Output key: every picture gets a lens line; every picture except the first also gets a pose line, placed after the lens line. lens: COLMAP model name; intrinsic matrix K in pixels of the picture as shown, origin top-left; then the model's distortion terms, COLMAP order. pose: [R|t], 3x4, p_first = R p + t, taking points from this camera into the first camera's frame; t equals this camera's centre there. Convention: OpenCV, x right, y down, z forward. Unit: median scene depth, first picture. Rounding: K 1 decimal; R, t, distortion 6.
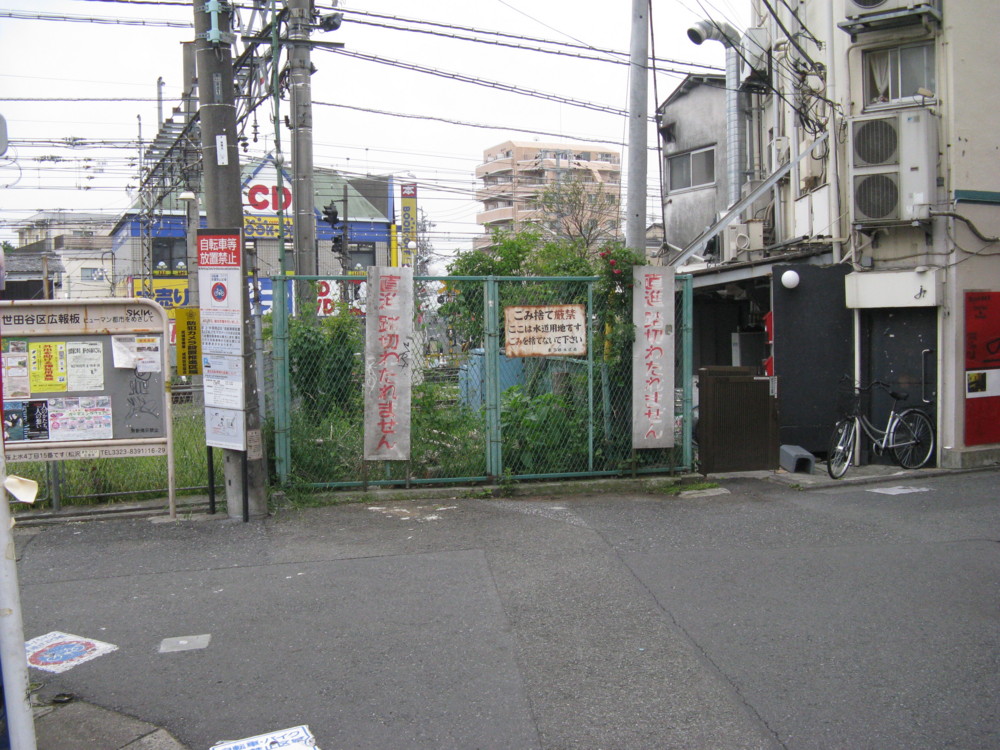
lens RADIAL K [[1016.1, 0, 500.3], [0, 1016.1, 373.6], [0, 0, 1]] dist [-0.161077, 0.000000]
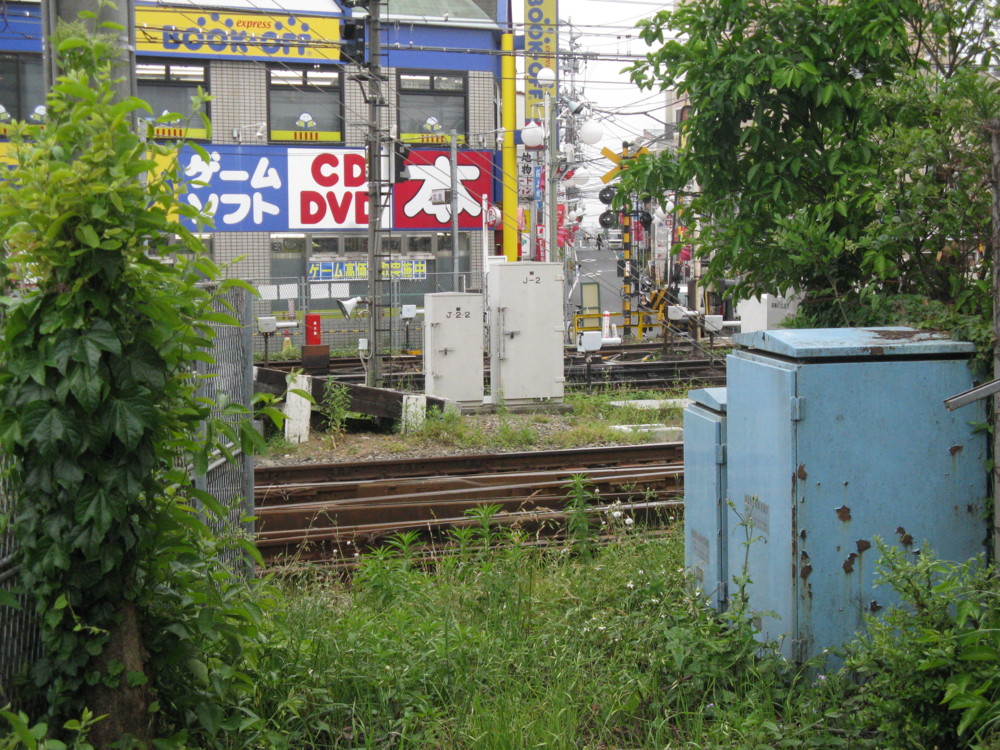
lens RADIAL K [[1747.6, 0, 500.3], [0, 1747.6, 374.8], [0, 0, 1]] dist [-0.065353, 0.000000]
pose [[0.993121, 0.016750, -0.115889, -0.013425], [-0.014292, 0.999656, 0.022013, -0.007971], [0.116218, -0.020206, 0.993018, 0.202813]]
